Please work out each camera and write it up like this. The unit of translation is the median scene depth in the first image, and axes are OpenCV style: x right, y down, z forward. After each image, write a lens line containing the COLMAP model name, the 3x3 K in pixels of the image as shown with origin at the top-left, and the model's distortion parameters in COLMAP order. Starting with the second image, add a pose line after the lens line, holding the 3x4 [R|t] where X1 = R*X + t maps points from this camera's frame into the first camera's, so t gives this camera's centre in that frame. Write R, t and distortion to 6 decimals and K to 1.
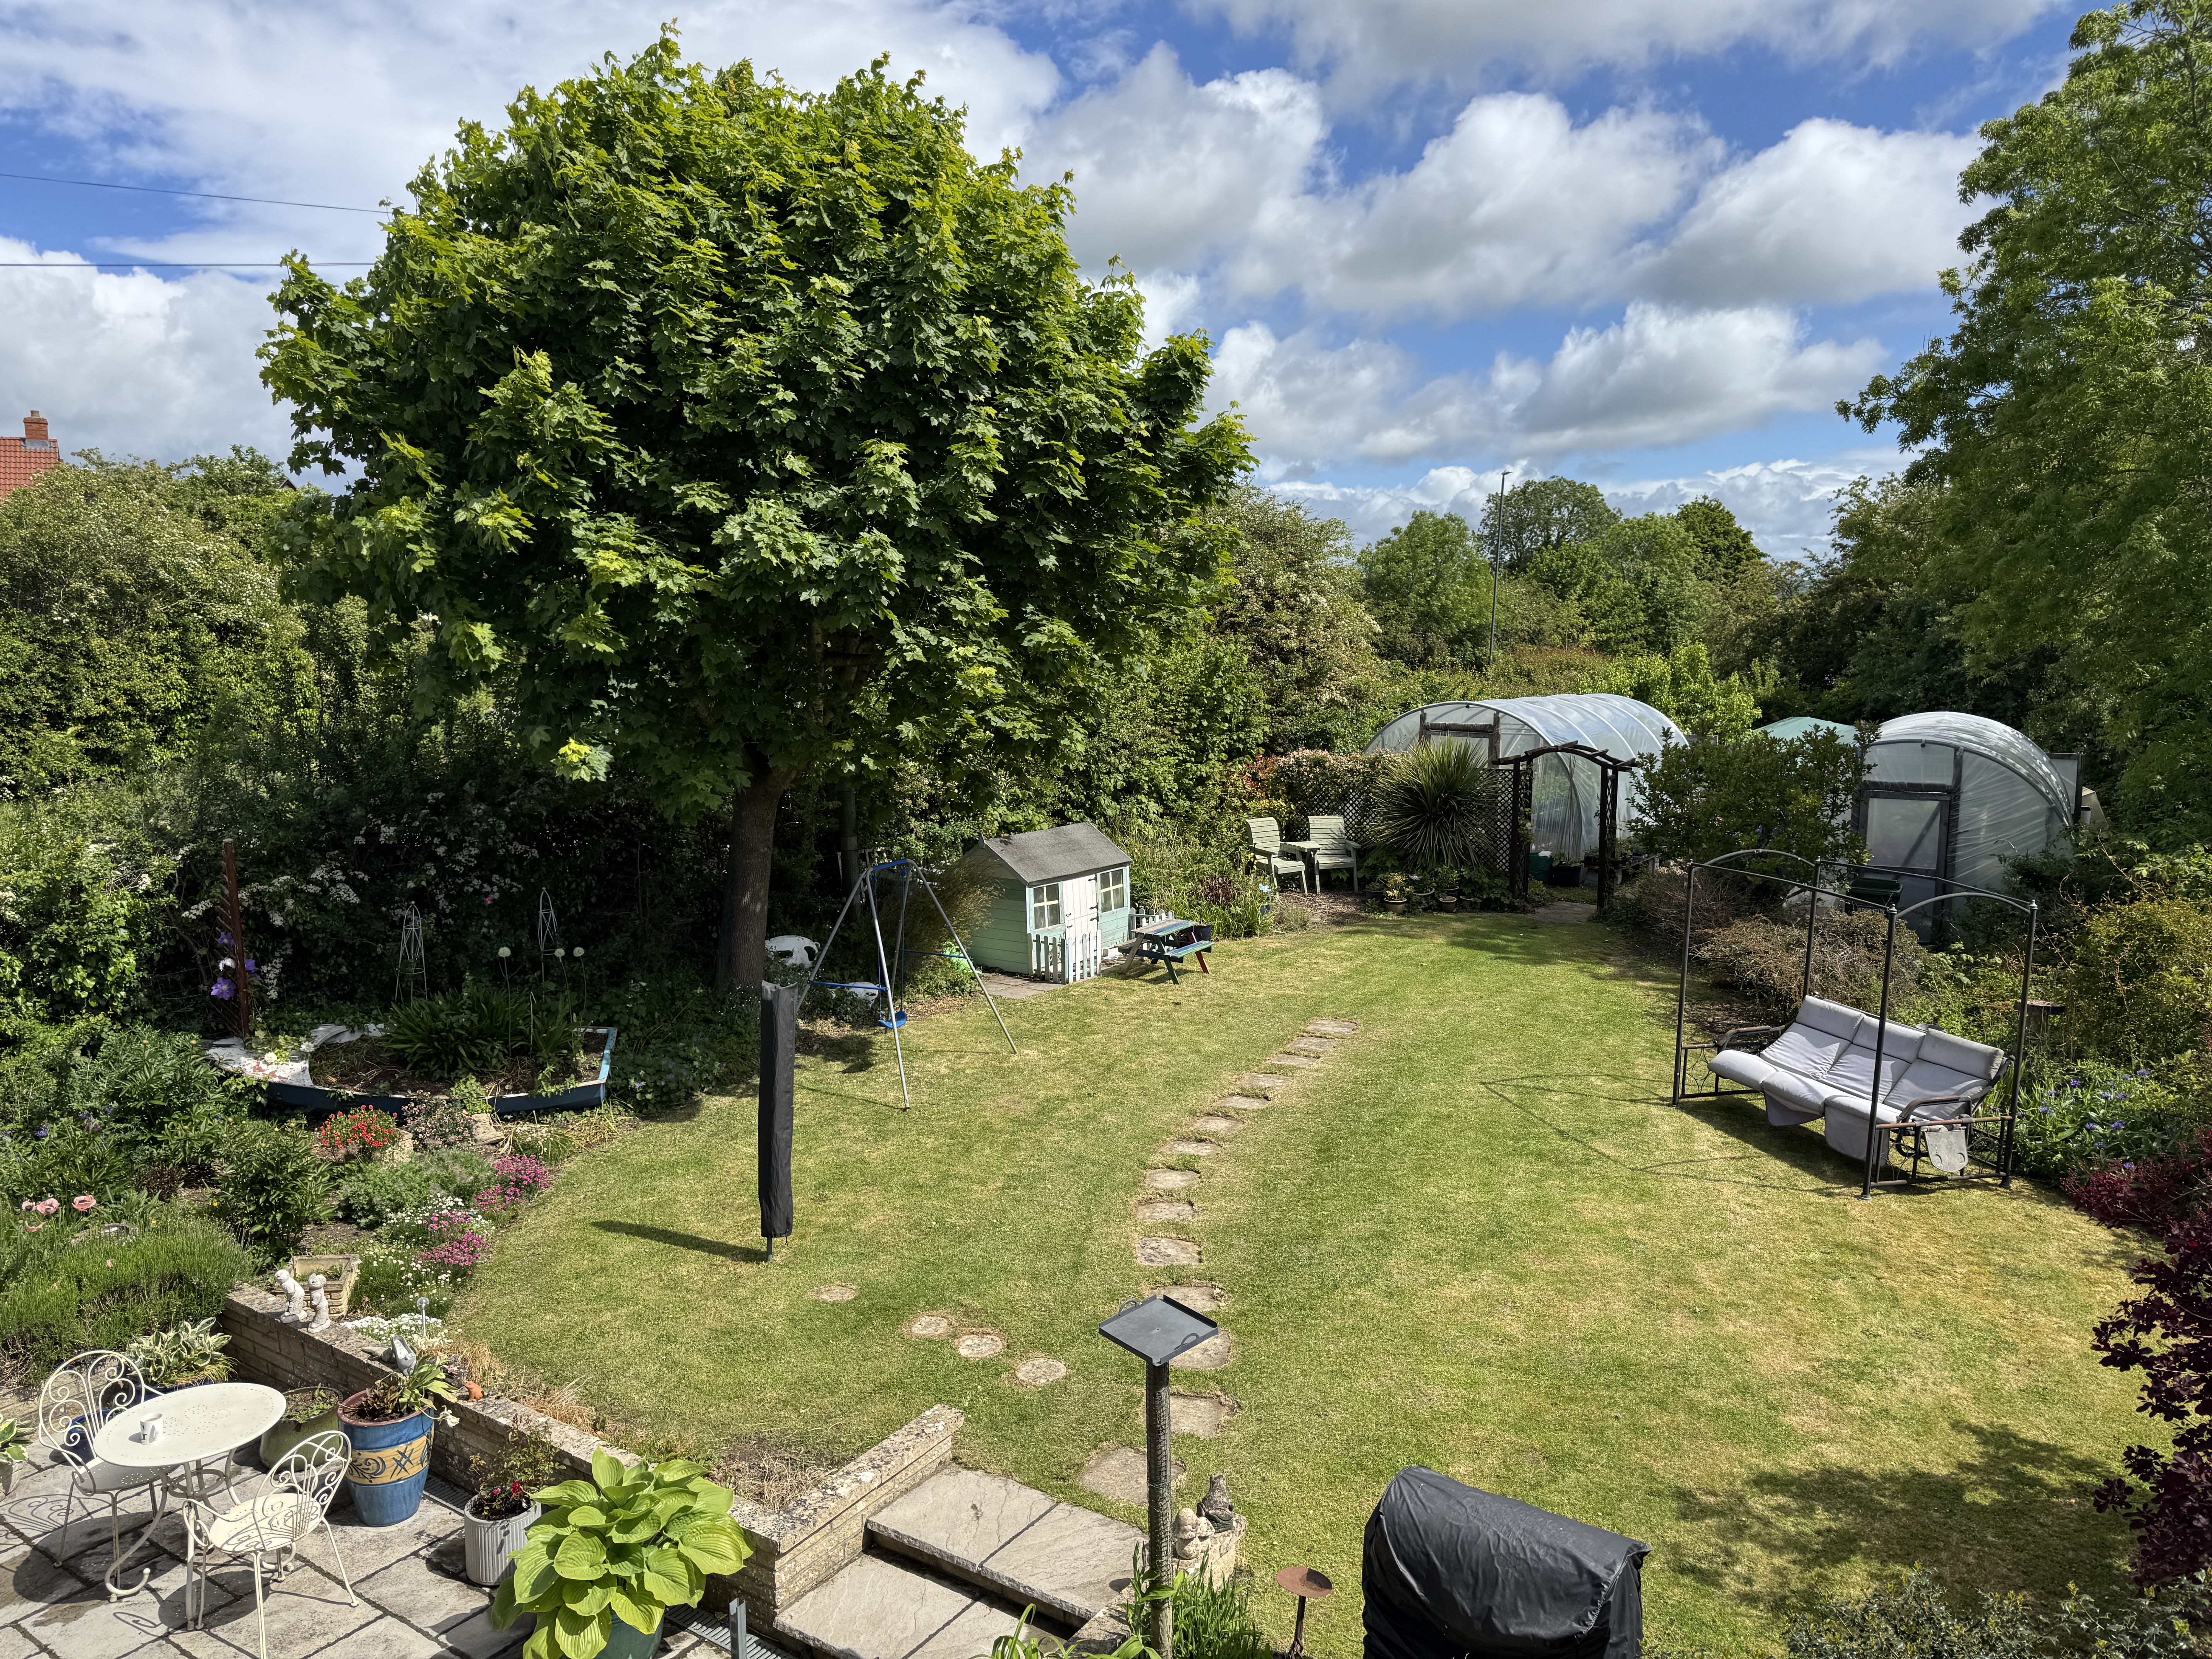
lens RADIAL K [[1567.5, 0, 1106.0], [0, 1567.5, 829.5], [0, 0, 1]] dist [0.130887, -0.225925]
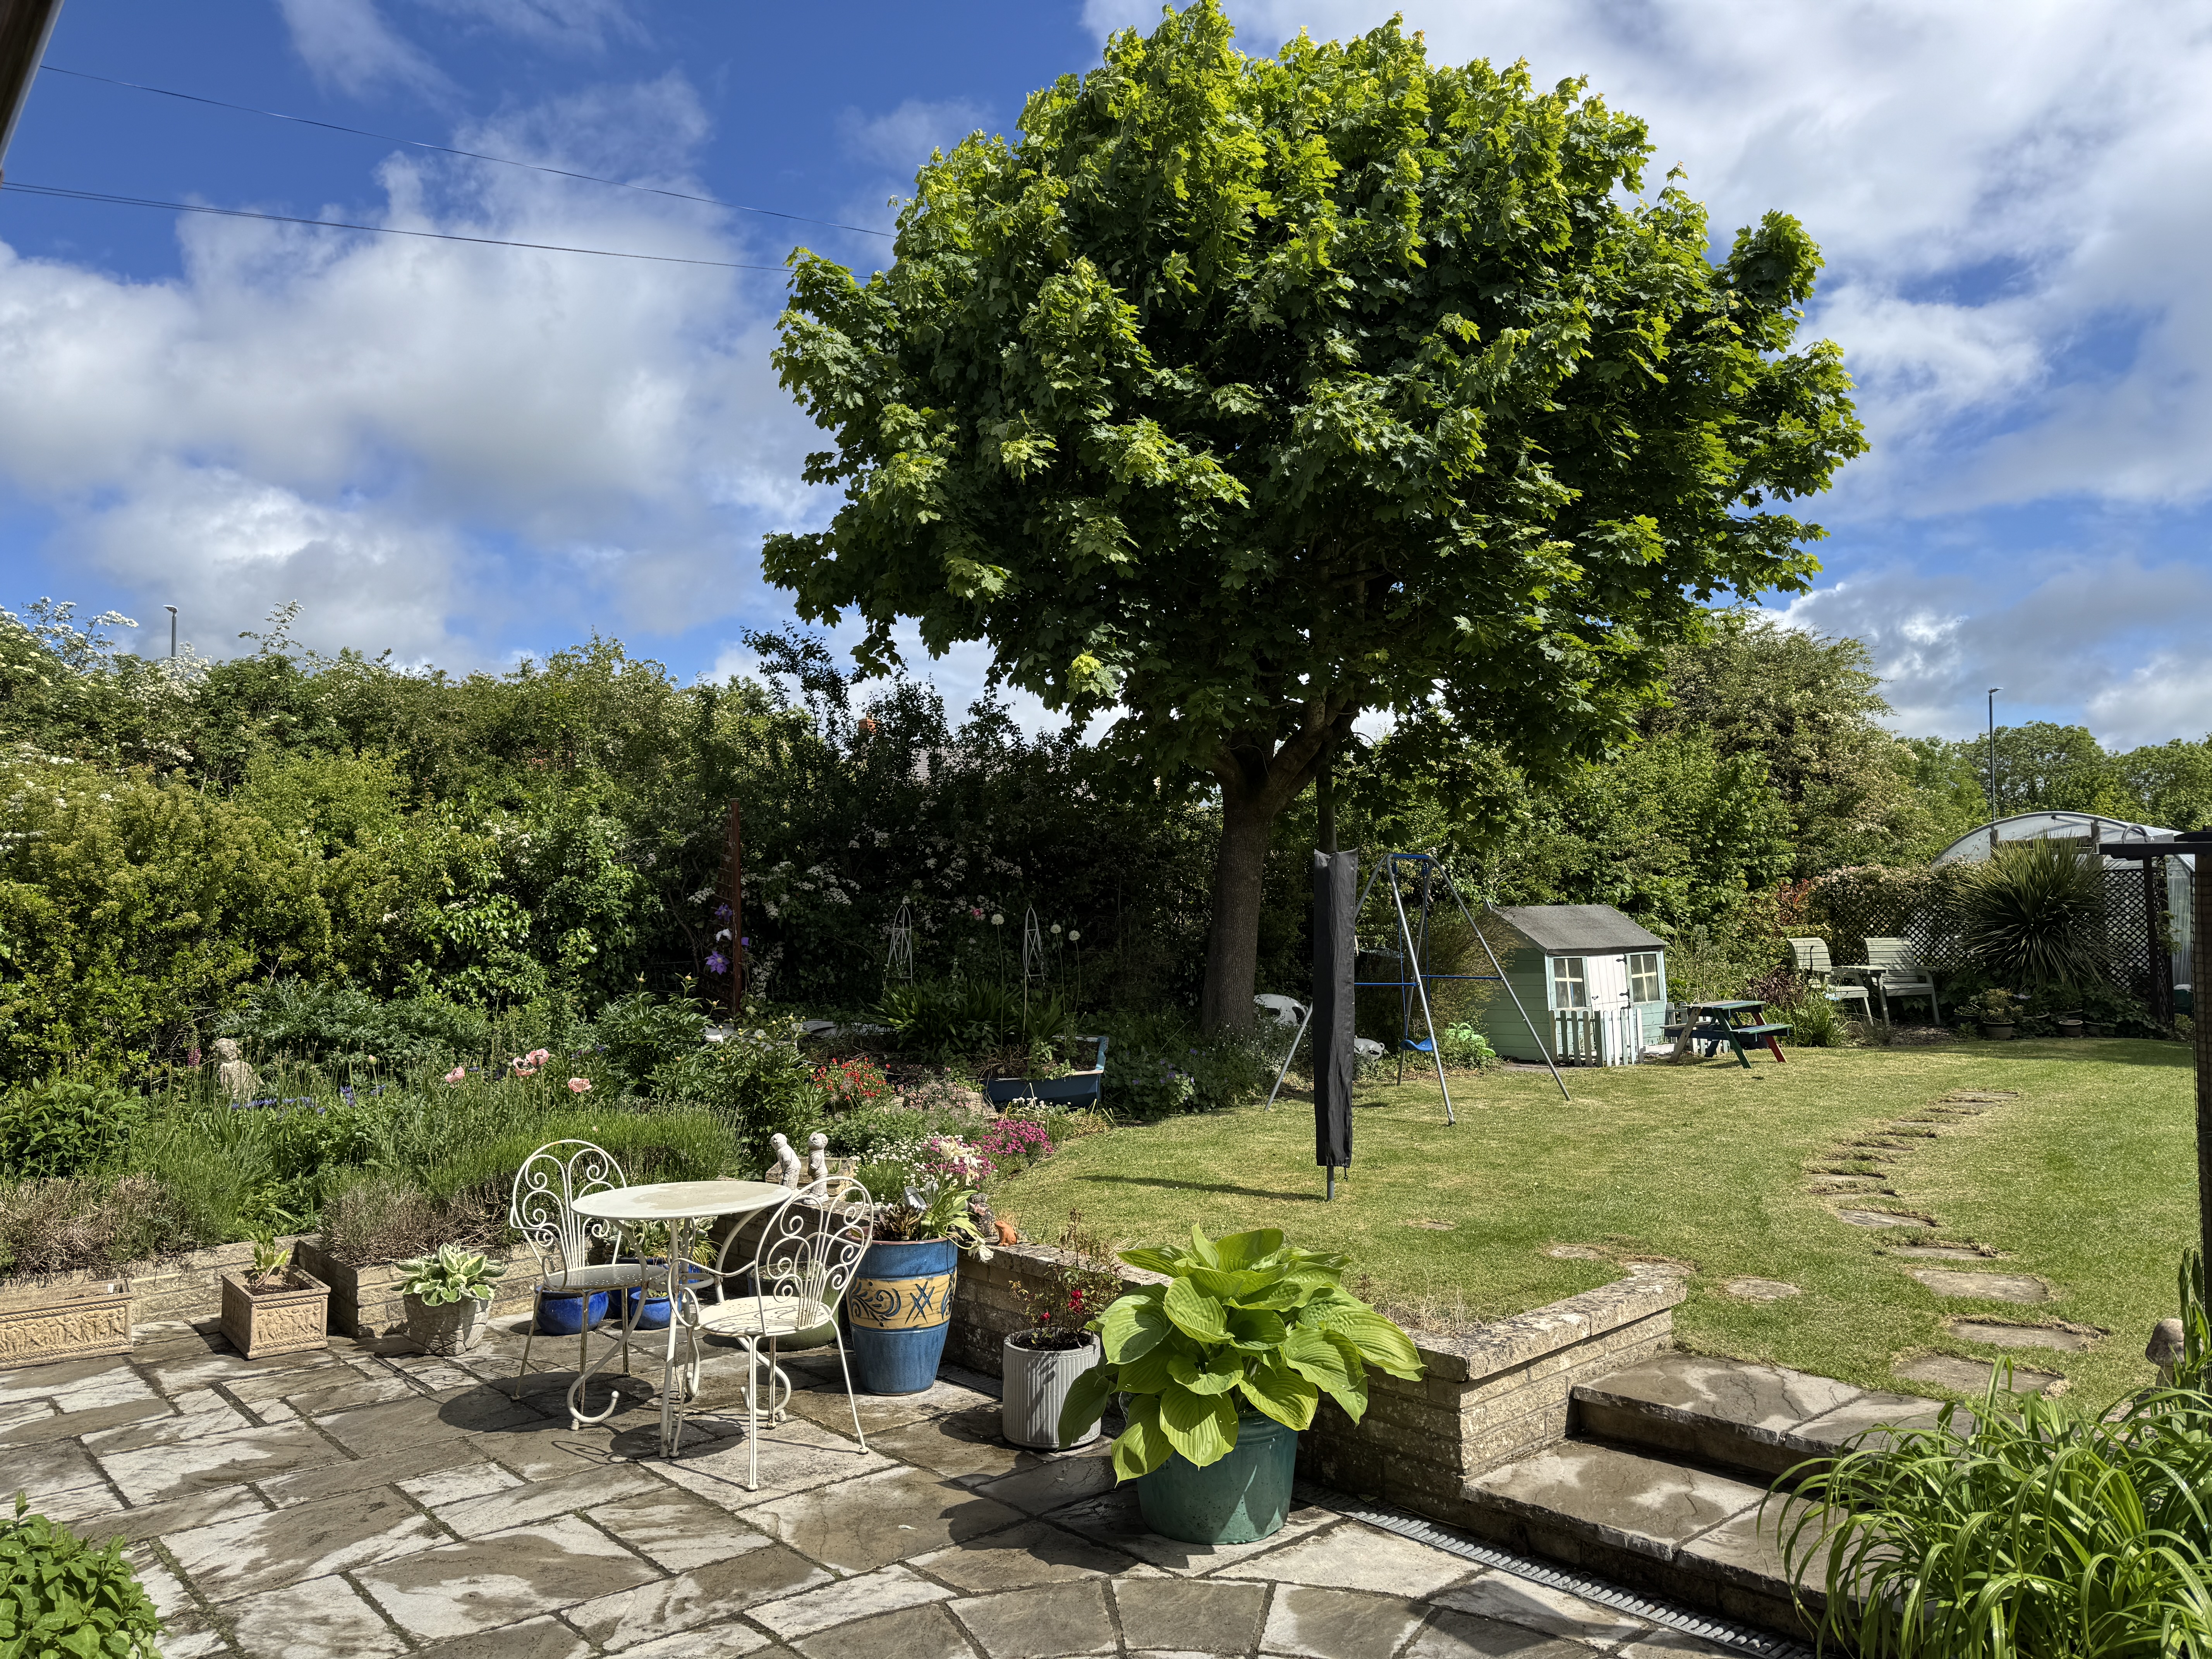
lens RADIAL K [[1567.5, 0, 1106.0], [0, 1567.5, 829.5], [0, 0, 1]] dist [0.130887, -0.225925]
pose [[0.967923, -0.029186, -0.249545, -0.065068], [-0.017373, 0.983078, -0.182360, 0.129467], [0.250644, 0.180846, 0.951037, 0.104657]]
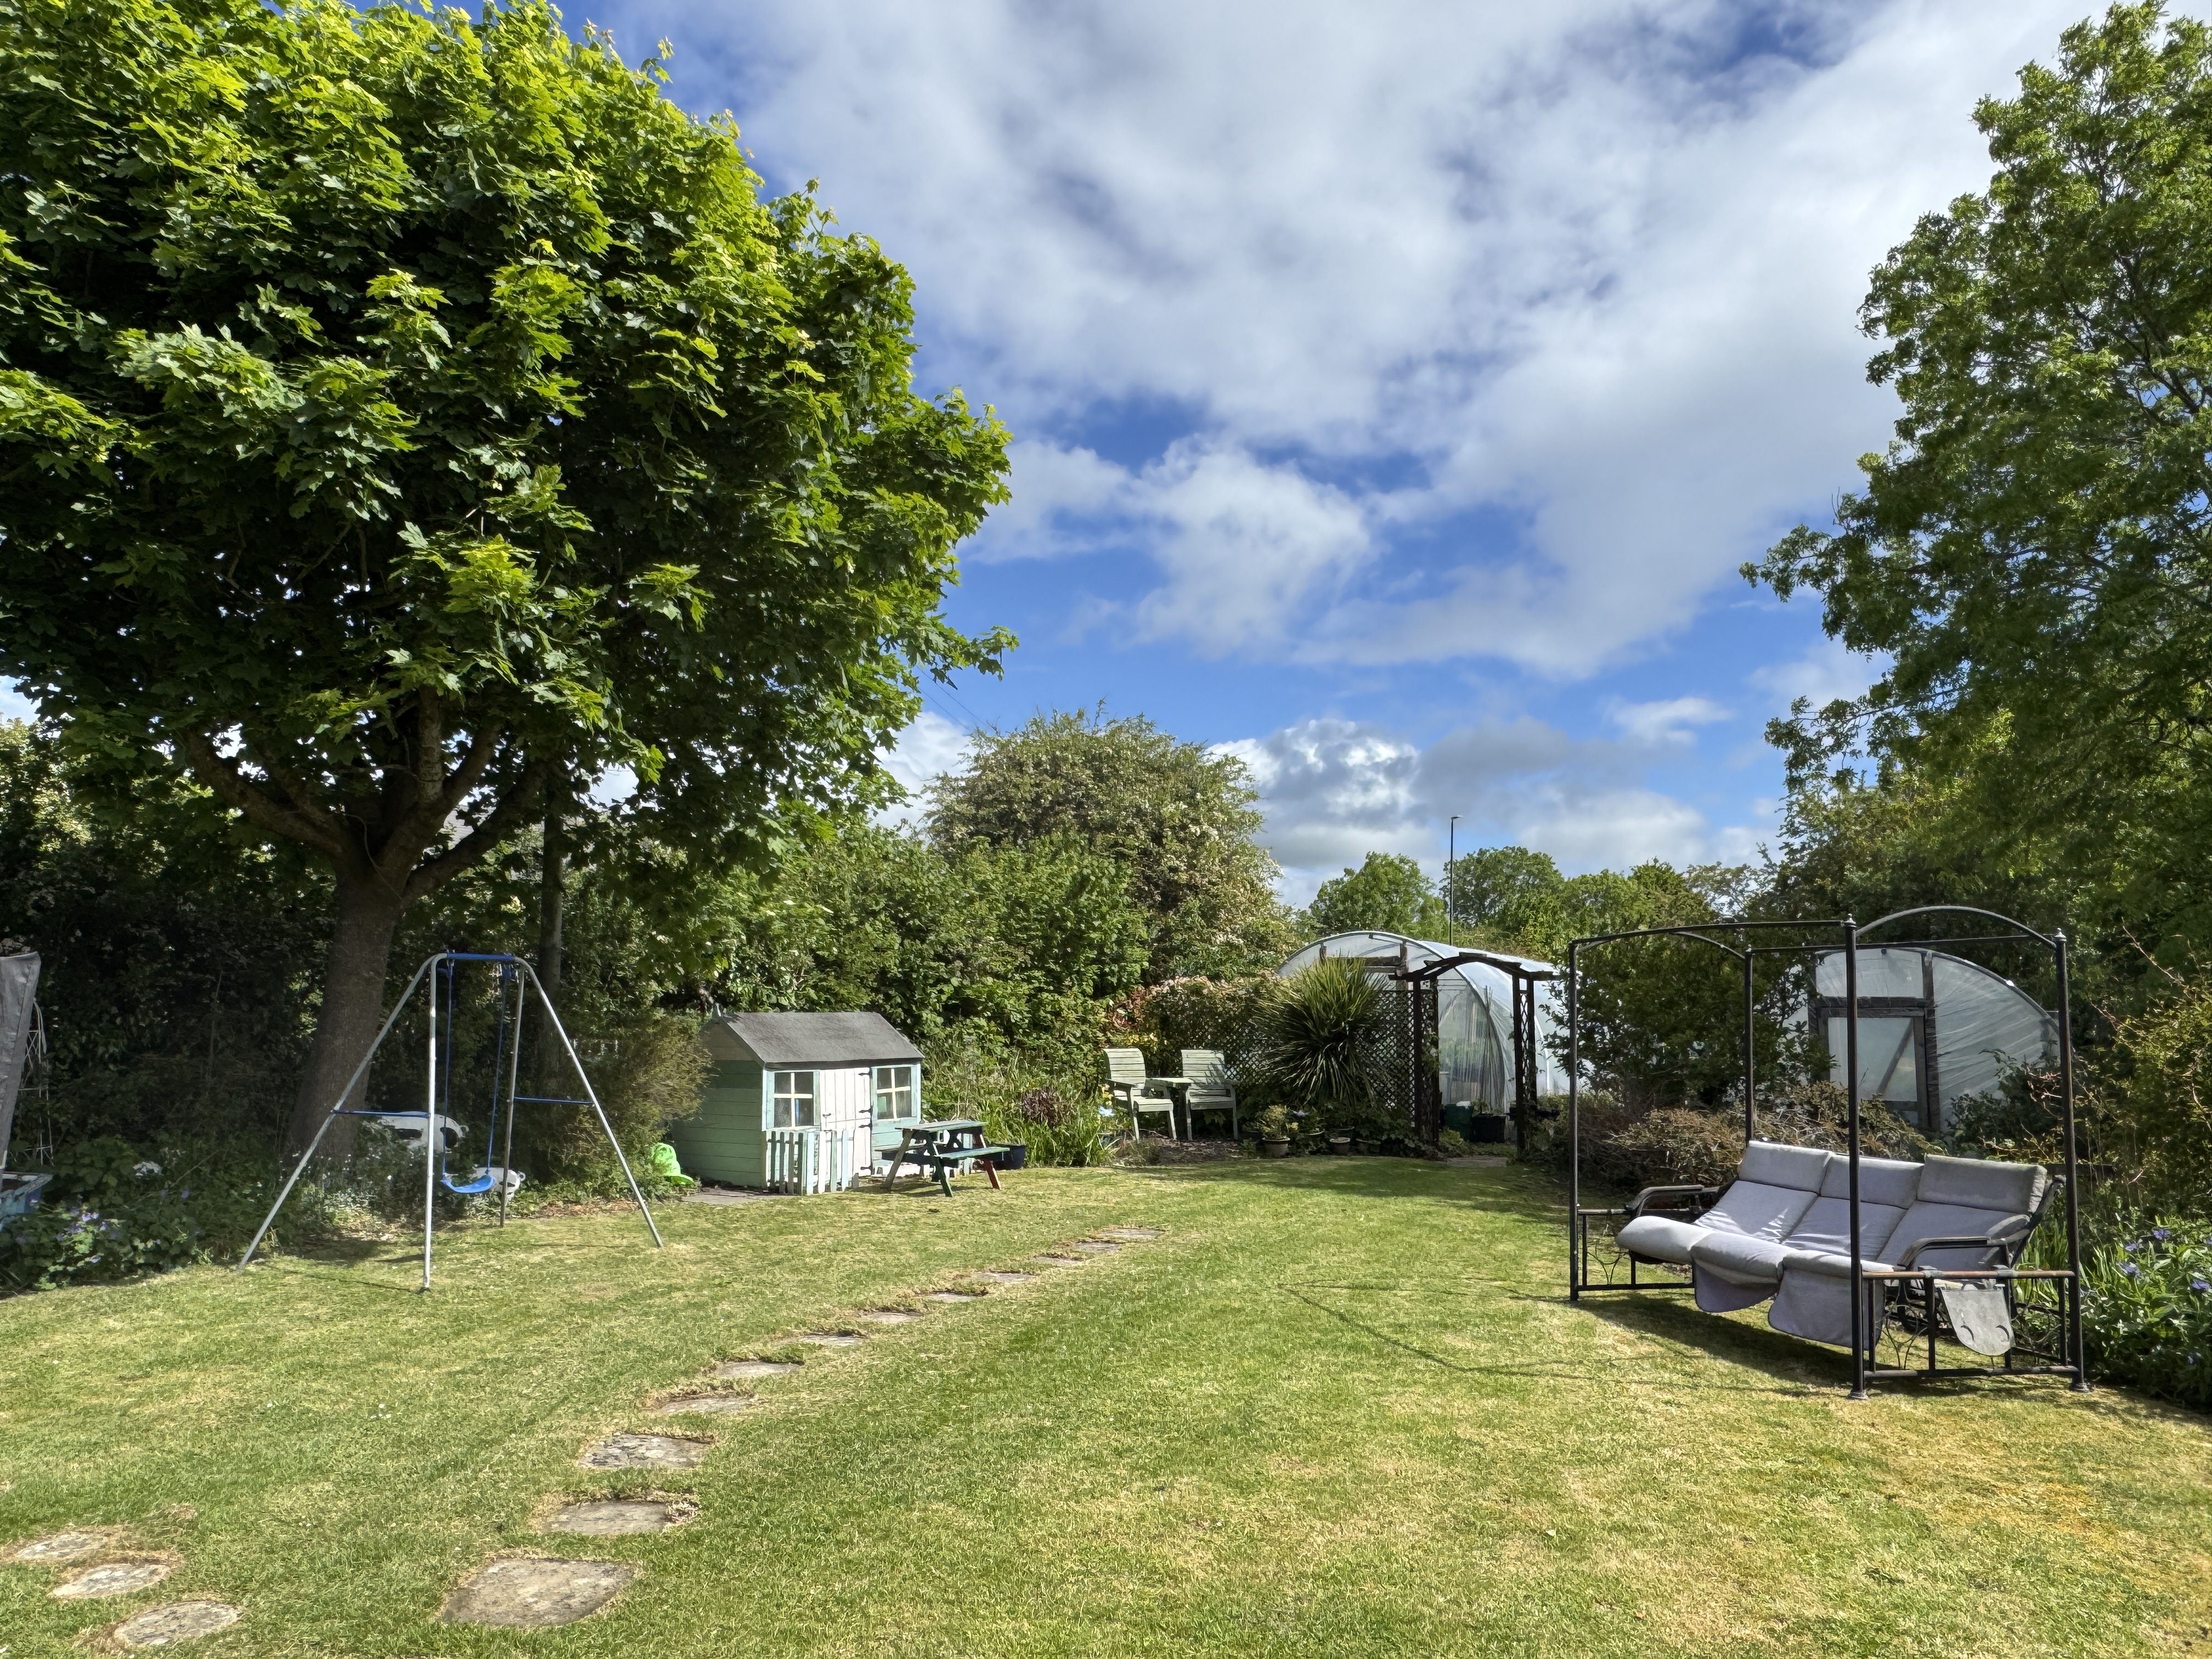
lens RADIAL K [[1540.5, 0, 1119.0], [0, 1540.5, 816.9], [0, 0, 1]] dist [0.005754, 0.000840]
pose [[0.999812, 0.014705, 0.012667, 0.111416], [-0.011074, 0.968206, -0.249909, 0.103030], [-0.015939, 0.249722, 0.968186, 0.230340]]
